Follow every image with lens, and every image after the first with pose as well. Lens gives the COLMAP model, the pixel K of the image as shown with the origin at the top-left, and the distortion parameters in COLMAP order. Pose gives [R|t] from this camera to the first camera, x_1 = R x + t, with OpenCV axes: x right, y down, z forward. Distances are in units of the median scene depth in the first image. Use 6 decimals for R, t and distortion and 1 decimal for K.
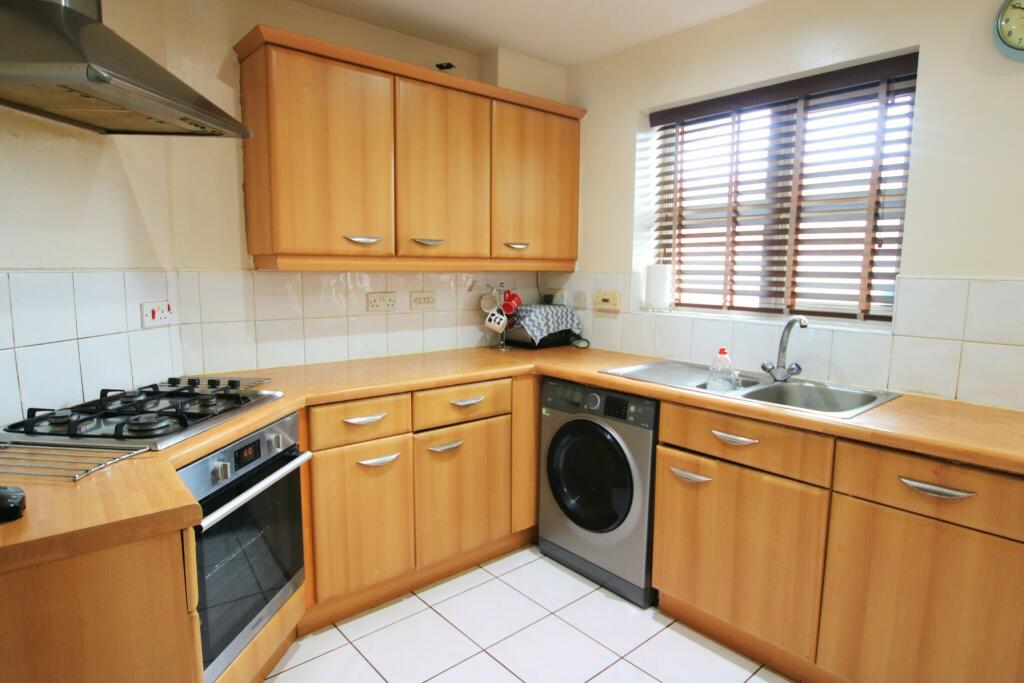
lens RADIAL K [[583.5, 0, 512.0], [0, 583.5, 341.5], [0, 0, 1]] dist [-0.026766, 0.001340]
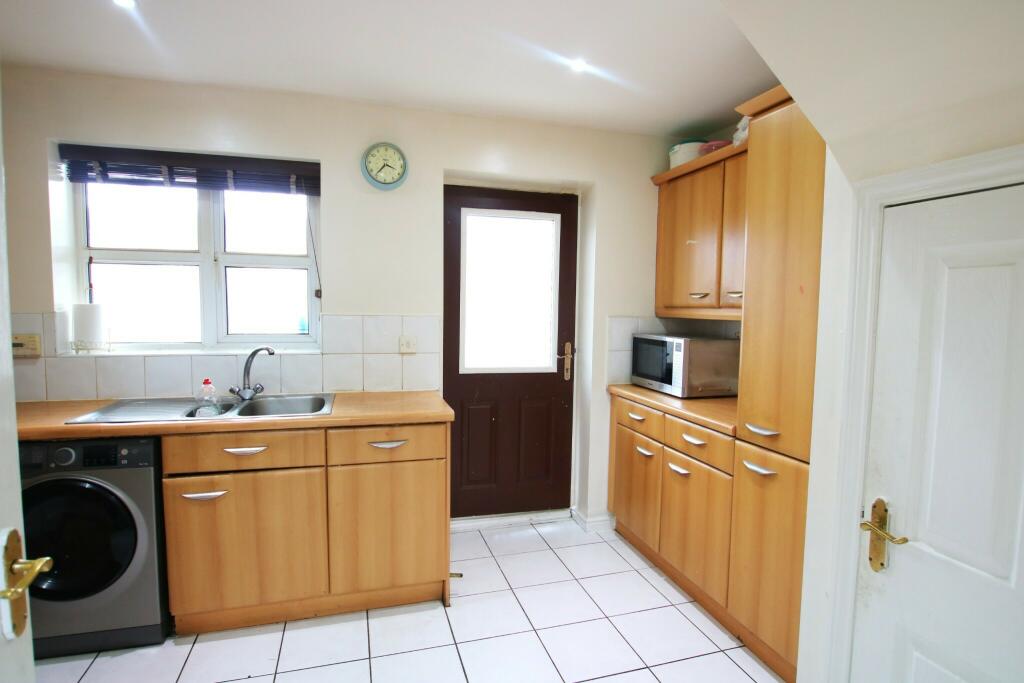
lens RADIAL K [[517.9, 0, 512.0], [0, 517.9, 341.5], [0, 0, 1]] dist [-0.021759, 0.000516]
pose [[0.403757, -0.066052, 0.912479, -0.308248], [0.104326, 0.994208, 0.025806, -0.024521], [-0.908898, 0.084776, 0.408310, 0.032293]]
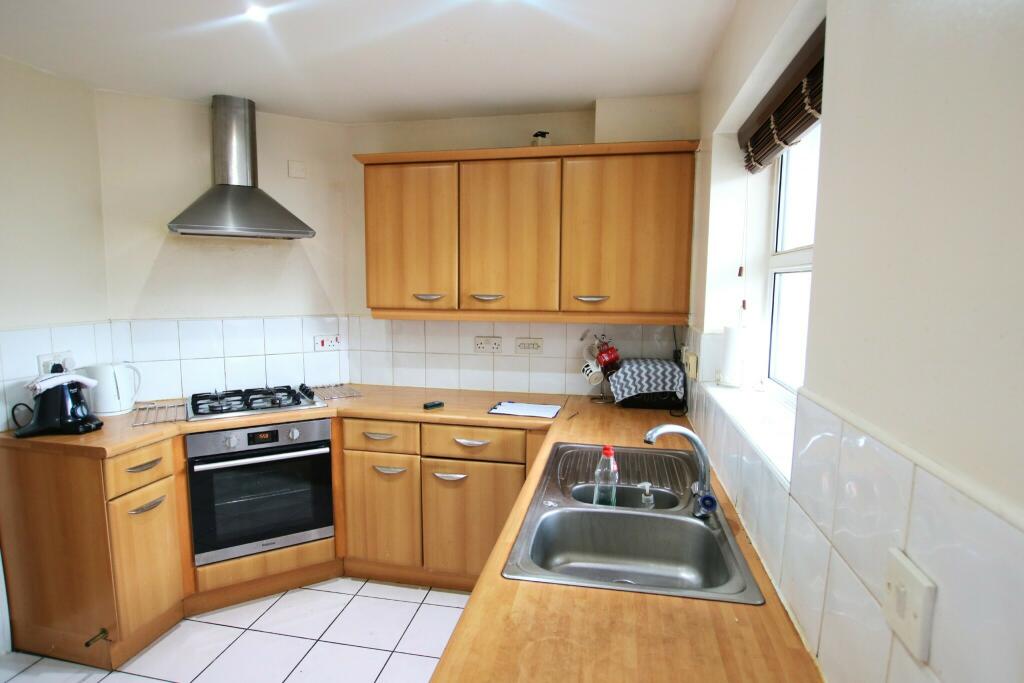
lens RADIAL K [[517.9, 0, 512.0], [0, 517.9, 341.5], [0, 0, 1]] dist [-0.021759, 0.000516]
pose [[0.615408, 0.081651, -0.783968, 0.743181], [-0.101695, 0.994532, 0.023753, -0.121724], [0.781621, 0.065108, 0.620346, 0.439412]]
